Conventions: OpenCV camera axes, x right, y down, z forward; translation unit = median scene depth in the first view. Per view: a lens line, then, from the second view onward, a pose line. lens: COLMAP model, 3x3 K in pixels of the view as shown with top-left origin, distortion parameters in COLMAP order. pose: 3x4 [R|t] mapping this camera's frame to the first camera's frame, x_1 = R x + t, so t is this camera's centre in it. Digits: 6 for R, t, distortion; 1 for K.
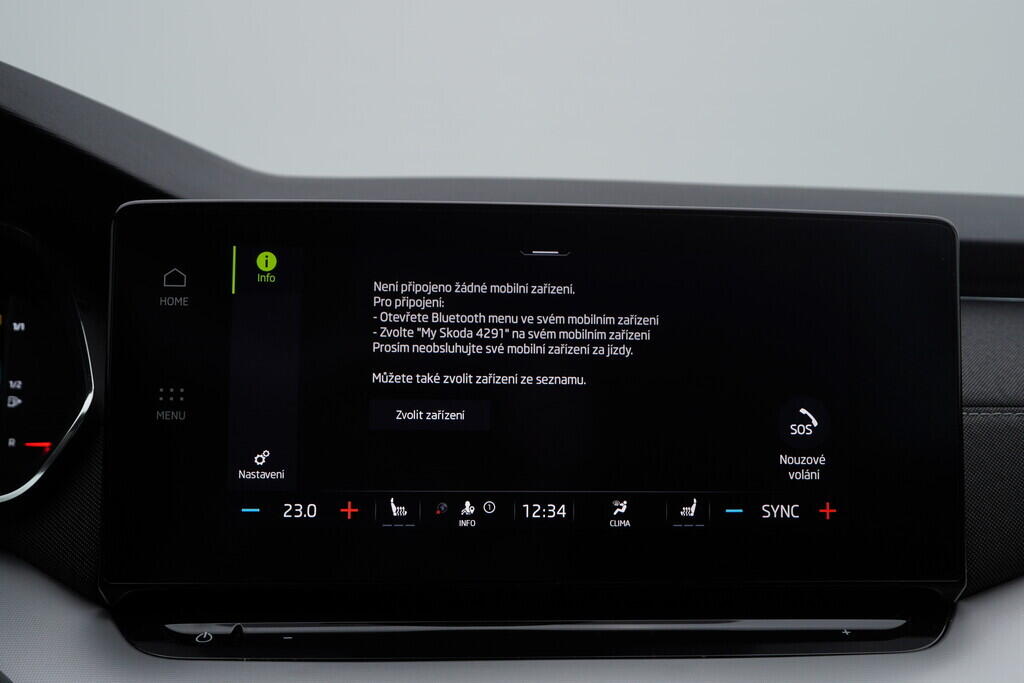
lens RADIAL K [[1058.7, 0, 512.0], [0, 1058.7, 341.5], [0, 0, 1]] dist [-0.002006, 0.014530]
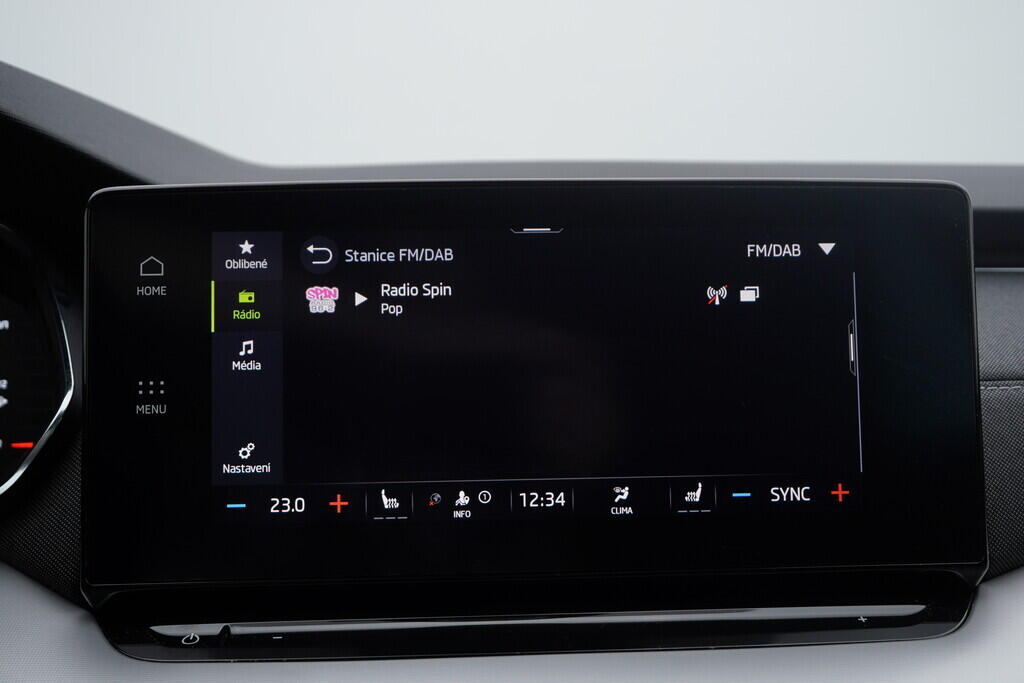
lens RADIAL K [[1052.8, 0, 510.3], [0, 1052.8, 343.1], [0, 0, 1]] dist [-0.002389, 0.018541]
pose [[0.999512, -0.026094, -0.017169, 0.021672], [0.026176, 0.999647, 0.004563, 0.013597], [0.017044, -0.005010, 0.999842, 0.048655]]
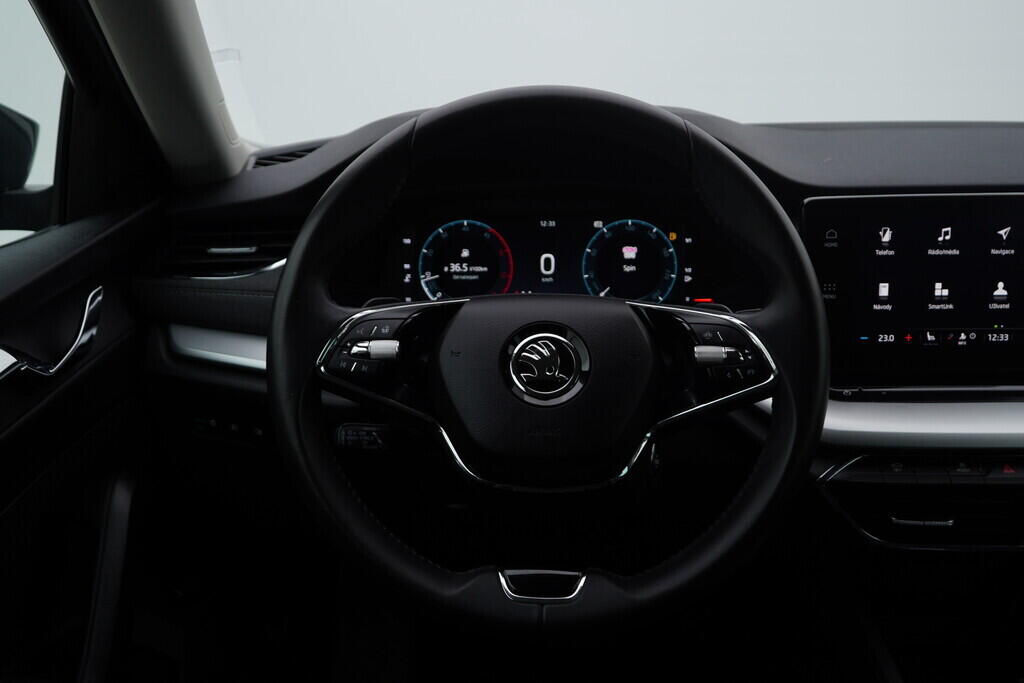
lens RADIAL K [[1058.7, 0, 512.0], [0, 1058.7, 341.5], [0, 0, 1]] dist [-0.002006, 0.014530]
pose [[0.995866, -0.004667, -0.090716, -0.771915], [0.024183, 0.976260, 0.215249, -0.326847], [0.087558, -0.216553, 0.972337, -1.217058]]
